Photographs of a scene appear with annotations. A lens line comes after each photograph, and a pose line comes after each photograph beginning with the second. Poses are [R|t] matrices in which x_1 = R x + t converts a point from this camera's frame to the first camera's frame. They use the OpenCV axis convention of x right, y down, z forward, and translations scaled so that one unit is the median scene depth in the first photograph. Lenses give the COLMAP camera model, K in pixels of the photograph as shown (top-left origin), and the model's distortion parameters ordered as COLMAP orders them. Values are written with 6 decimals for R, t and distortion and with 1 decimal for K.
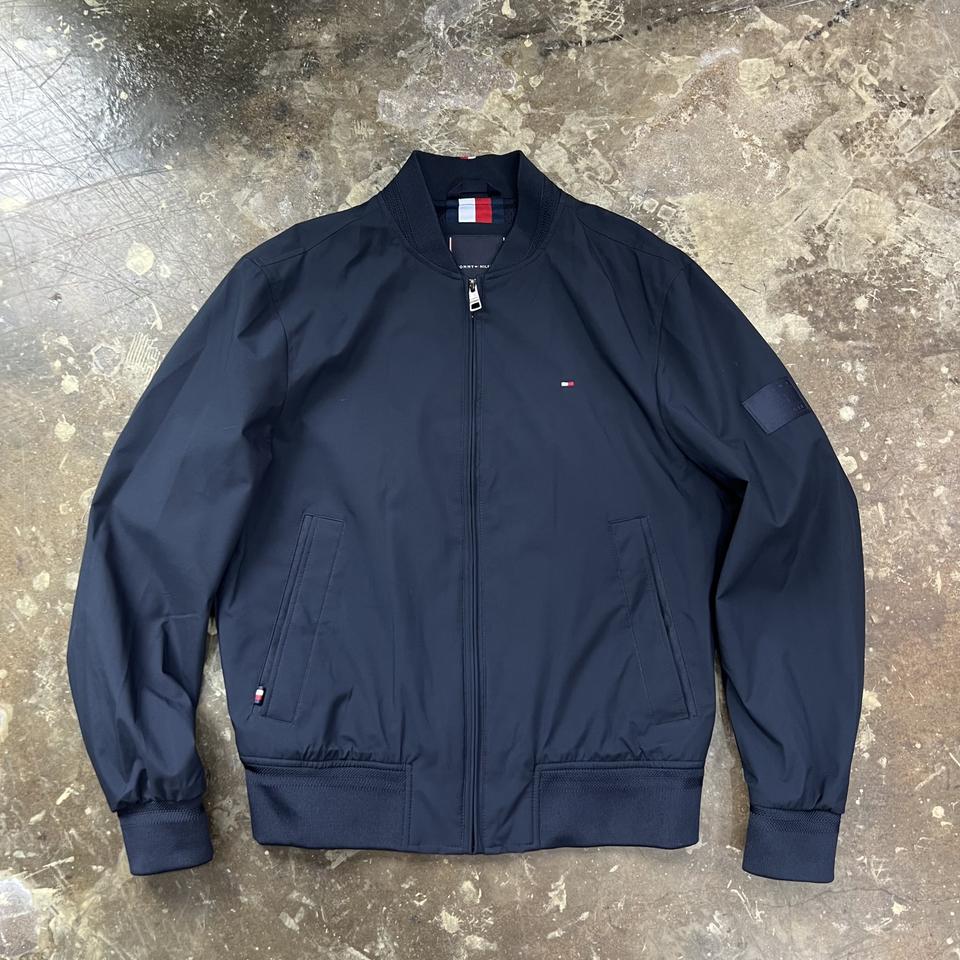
lens RADIAL K [[975.7, 0, 485.7], [0, 975.7, 479.6], [0, 0, 1]] dist [0.011068, 0.000000]
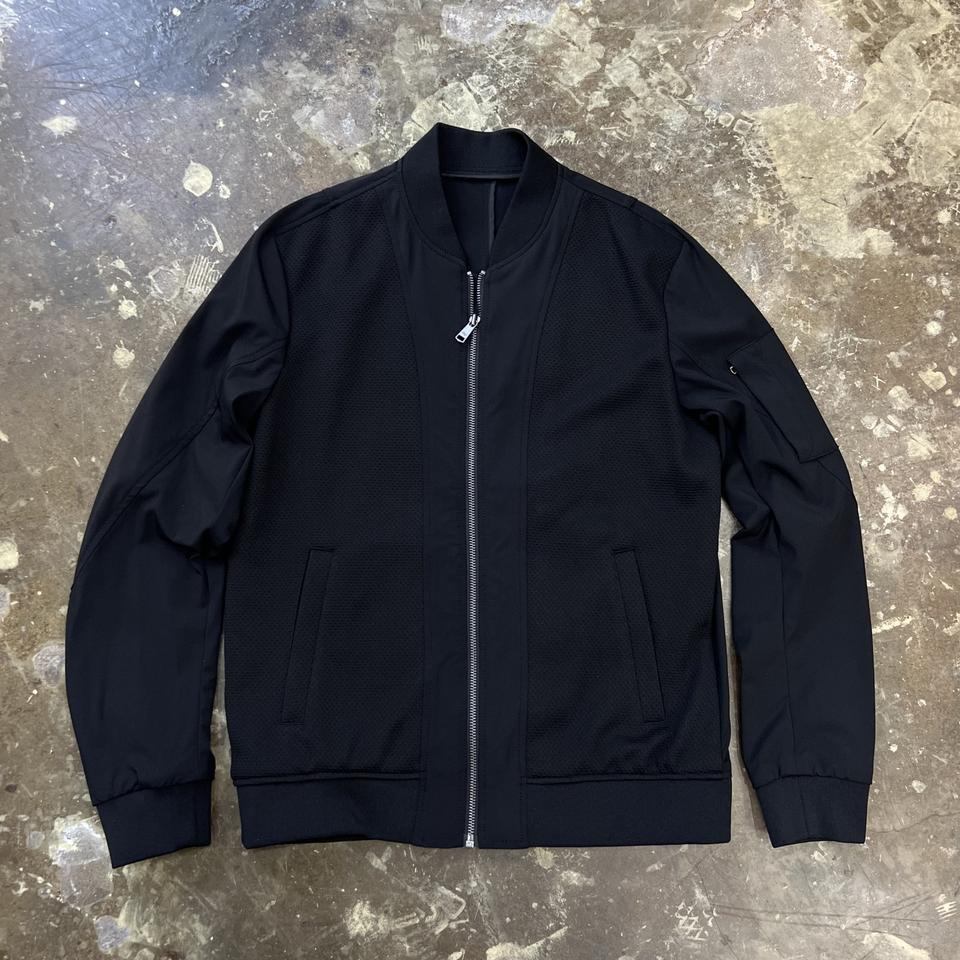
lens RADIAL K [[975.7, 0, 486.6], [0, 975.7, 485.4], [0, 0, 1]] dist [0.011068, 0.000000]
pose [[0.999505, -0.017512, 0.026132, -0.101224], [0.017791, 0.999787, -0.010468, 0.088856], [-0.025943, 0.010928, 0.999604, 0.038785]]
